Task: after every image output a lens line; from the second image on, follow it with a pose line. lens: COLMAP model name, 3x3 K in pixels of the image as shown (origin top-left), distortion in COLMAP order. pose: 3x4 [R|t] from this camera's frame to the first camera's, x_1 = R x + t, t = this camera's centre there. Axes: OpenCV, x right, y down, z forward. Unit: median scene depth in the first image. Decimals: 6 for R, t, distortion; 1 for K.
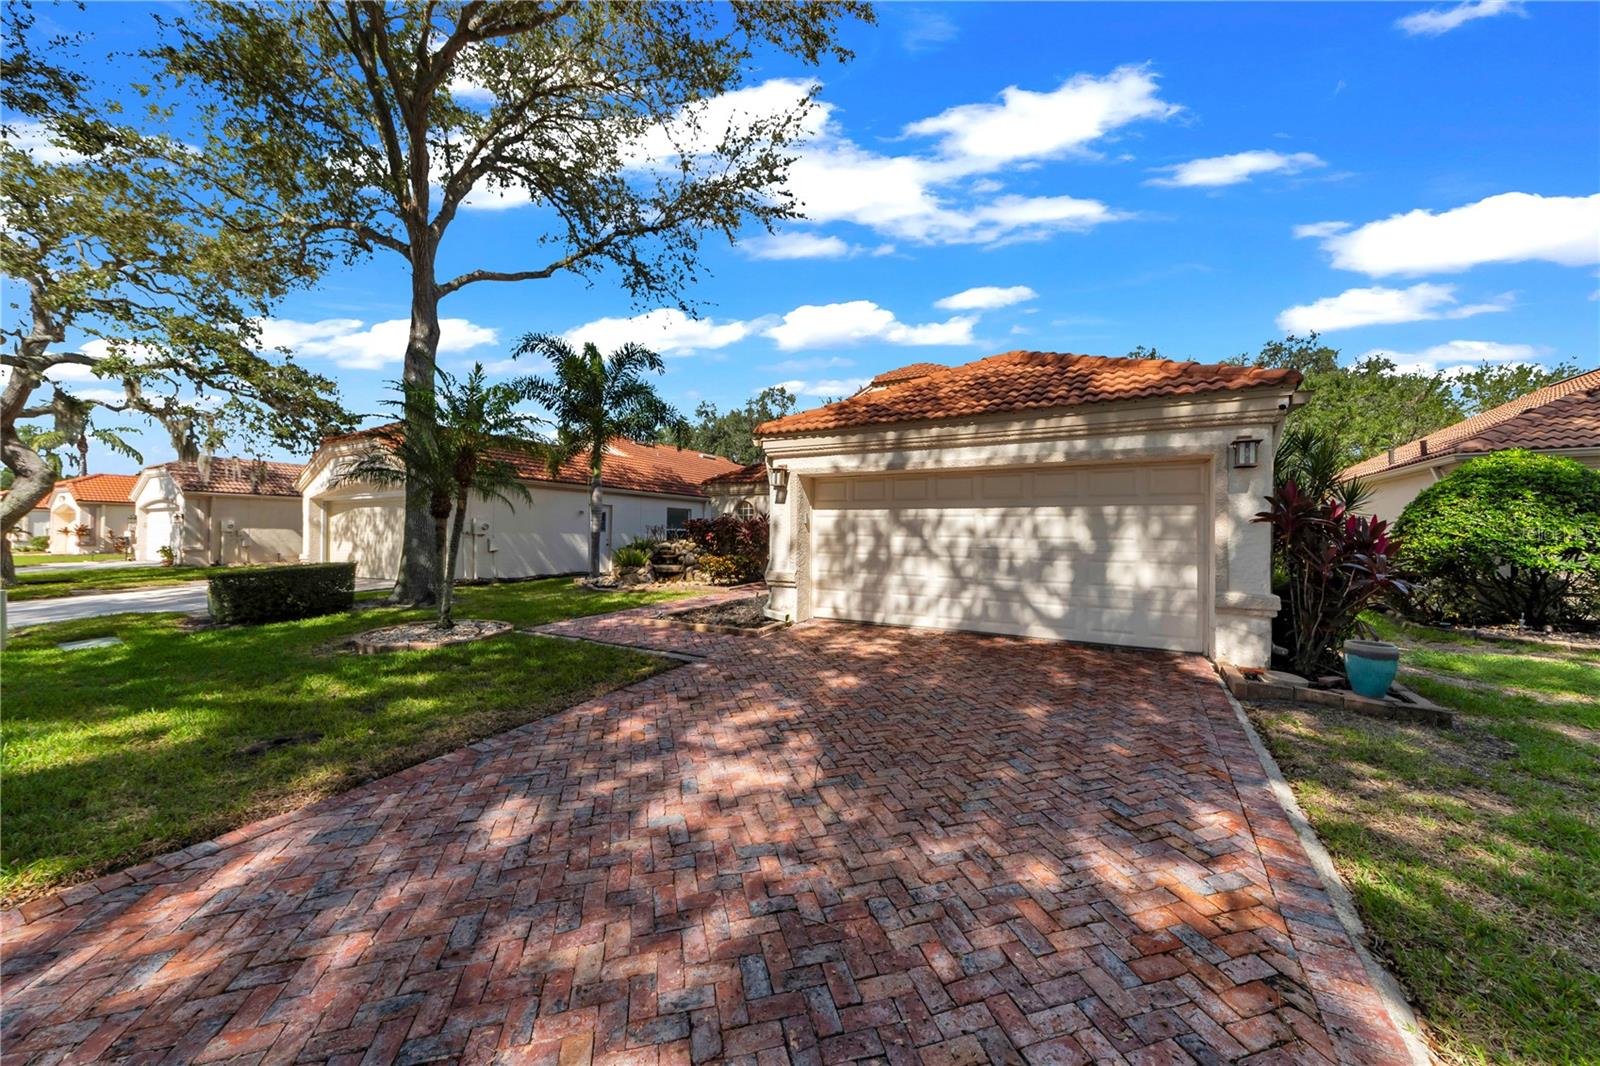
lens RADIAL K [[559.3, 0, 795.1], [0, 559.3, 522.5], [0, 0, 1]] dist [0.001698, 0.000000]
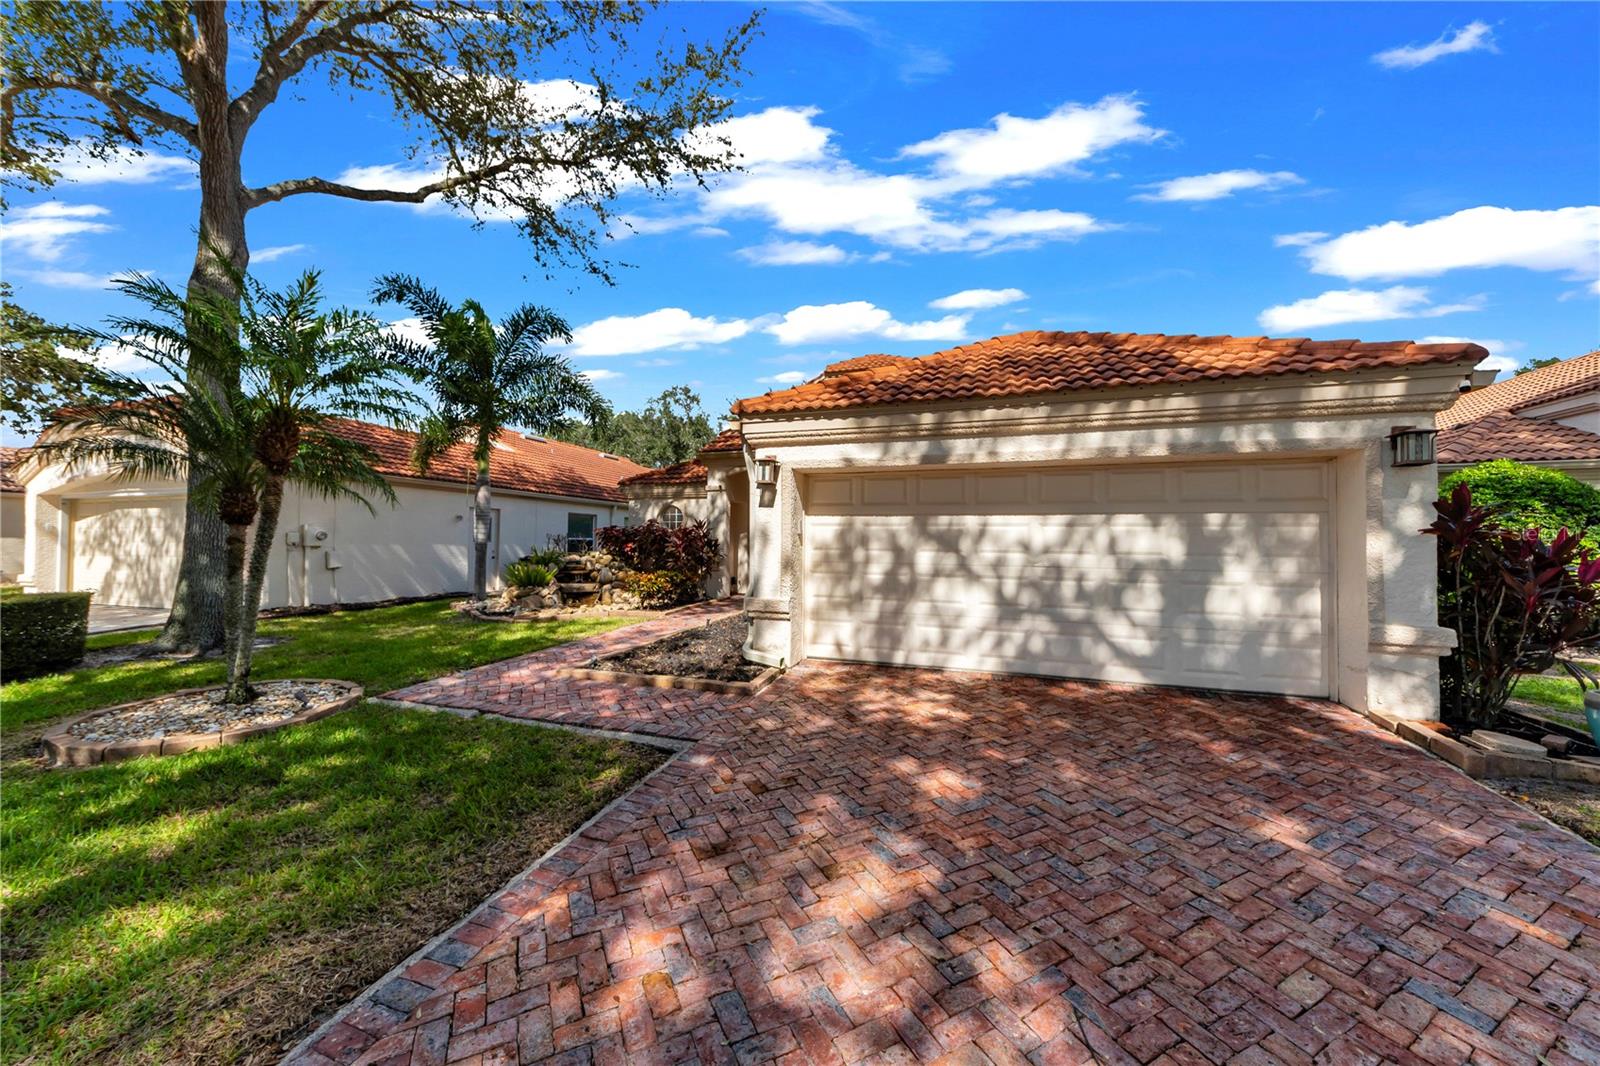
lens RADIAL K [[561.3, 0, 793.4], [0, 561.3, 528.1], [0, 0, 1]] dist [-0.001543, -0.000095]
pose [[0.982635, 0.003428, 0.185519, -0.136155], [-0.002897, 0.999991, -0.003134, -0.004125], [-0.185528, 0.002542, 0.982636, 0.269018]]
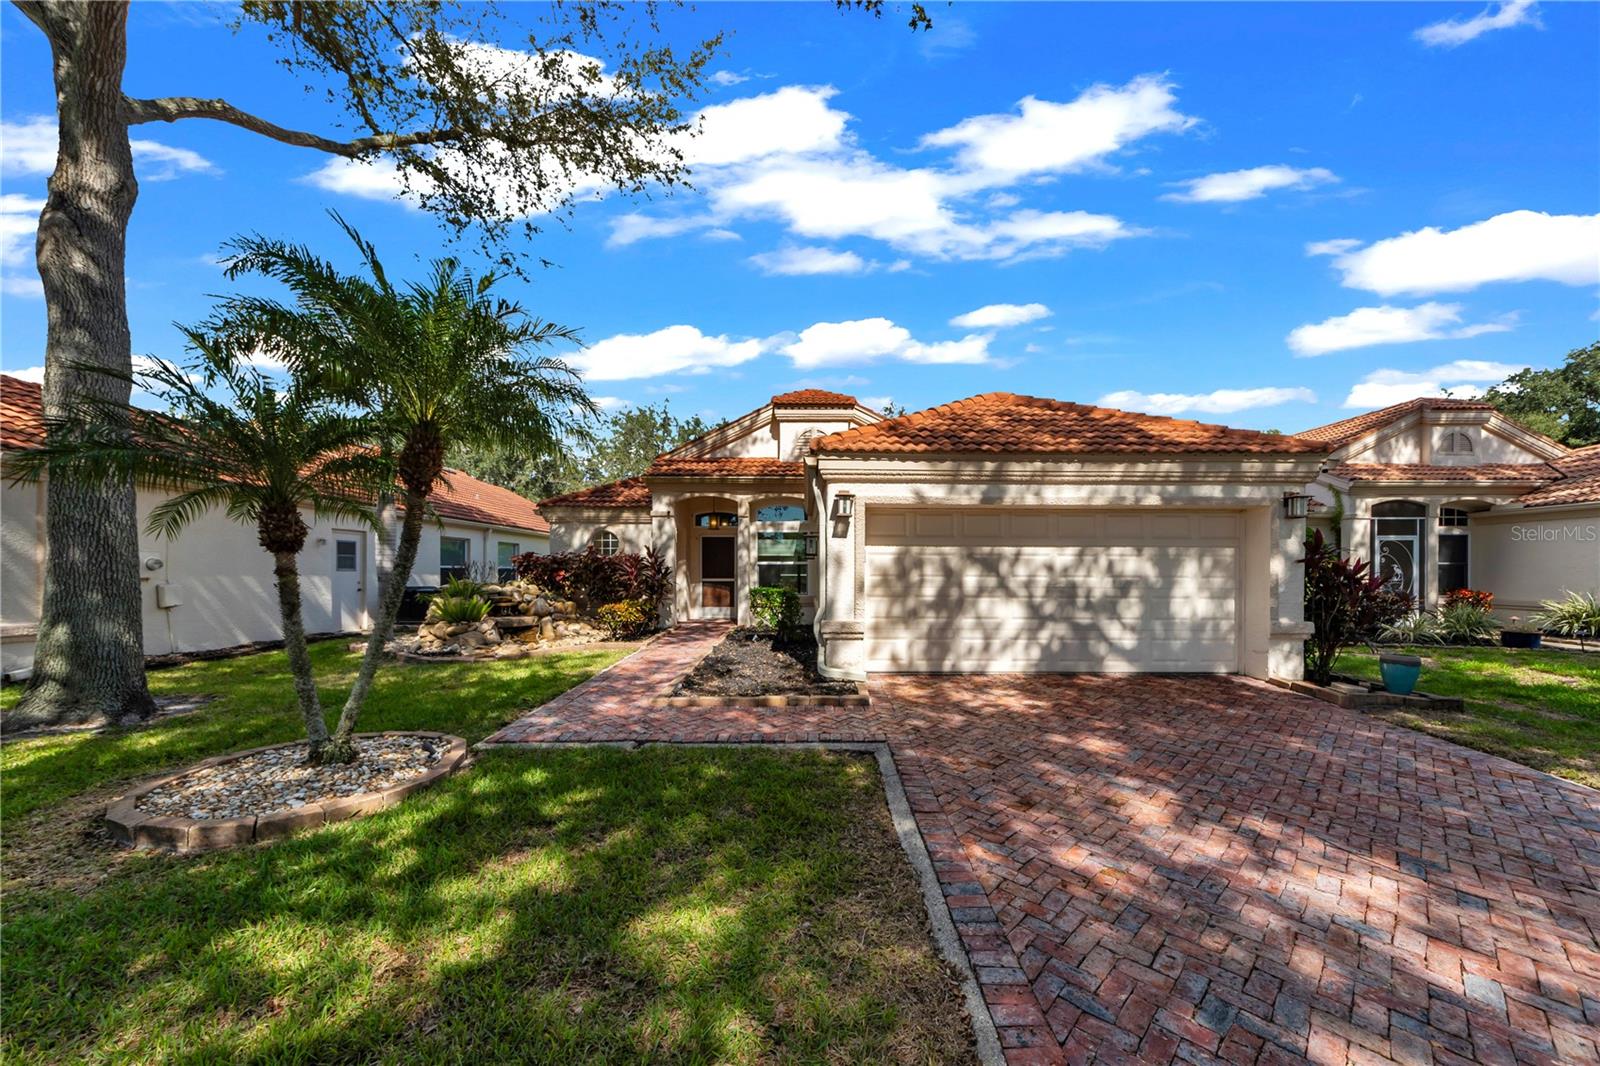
lens RADIAL K [[585.5, 0, 798.1], [0, 585.5, 543.7], [0, 0, 1]] dist [-0.006080, -0.000162]
pose [[0.866642, 0.012074, 0.498784, -0.541126], [-0.002148, 0.999788, -0.020469, -0.006485], [-0.498926, 0.016668, 0.866484, 0.299045]]
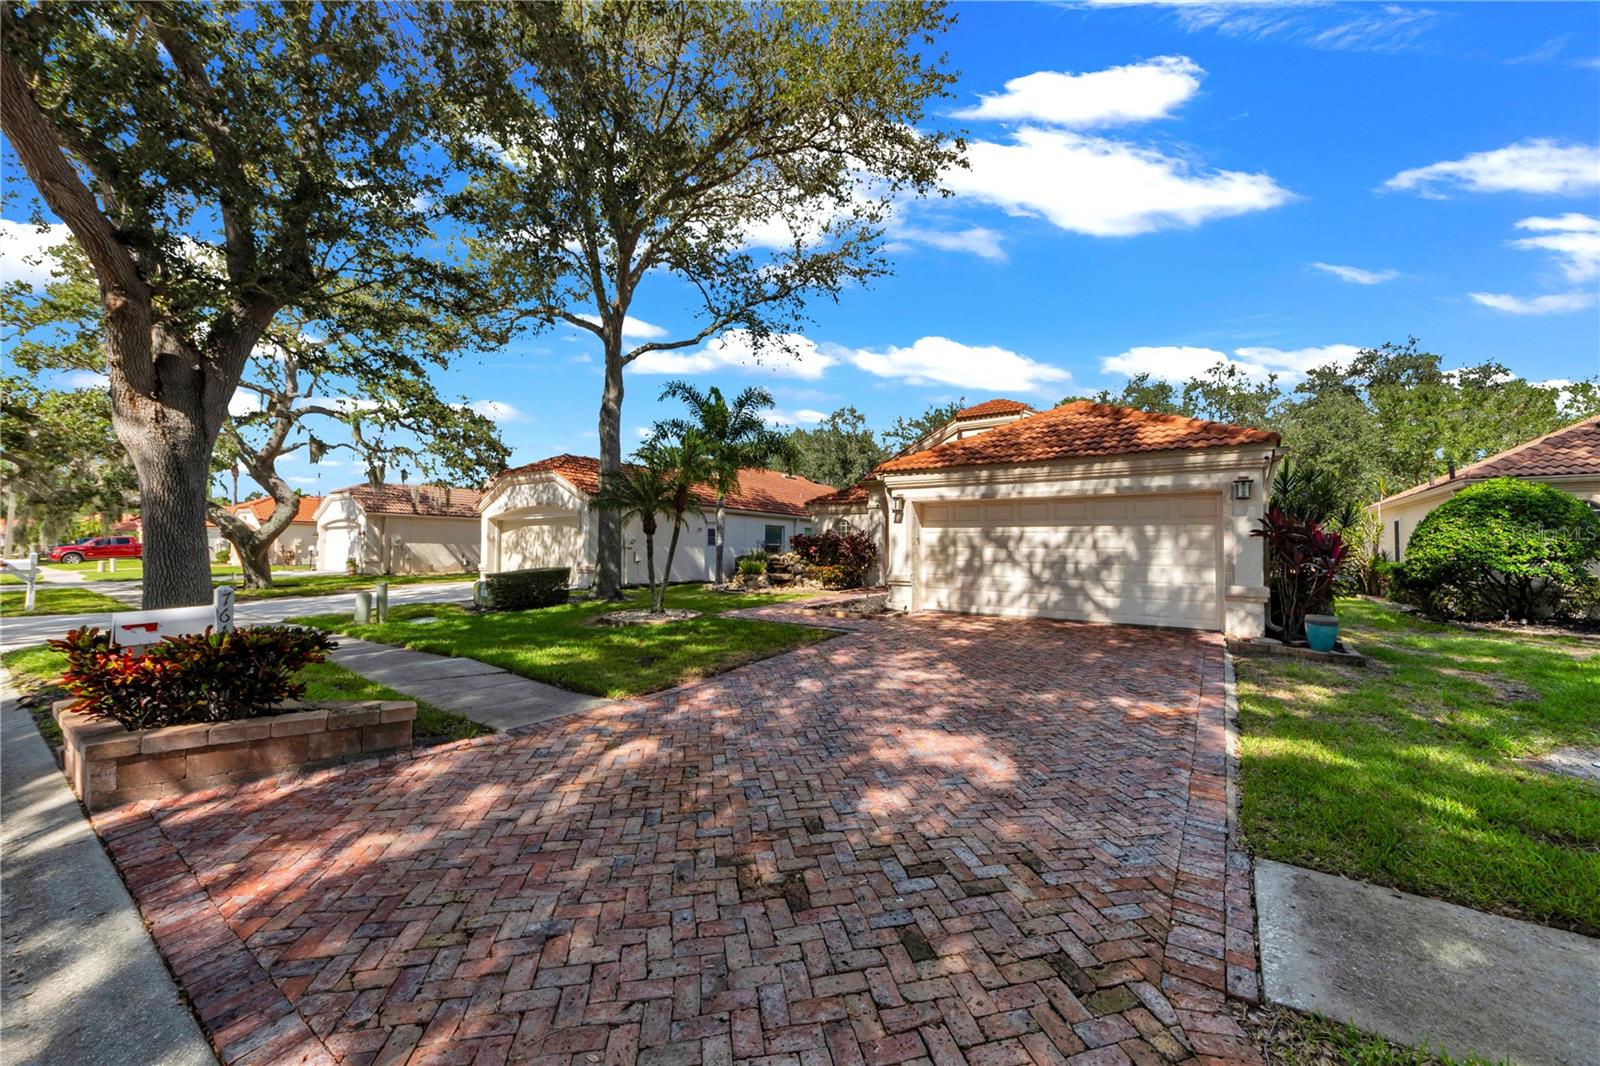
lens RADIAL K [[578.6, 0, 800.0], [0, 578.6, 533.0], [0, 0, 1]] dist [-0.001479, -0.000046]
pose [[0.995585, -0.002224, -0.093837, -0.131822], [0.001491, 0.999968, -0.007876, -0.001055], [0.093852, 0.007702, 0.995556, -0.405427]]
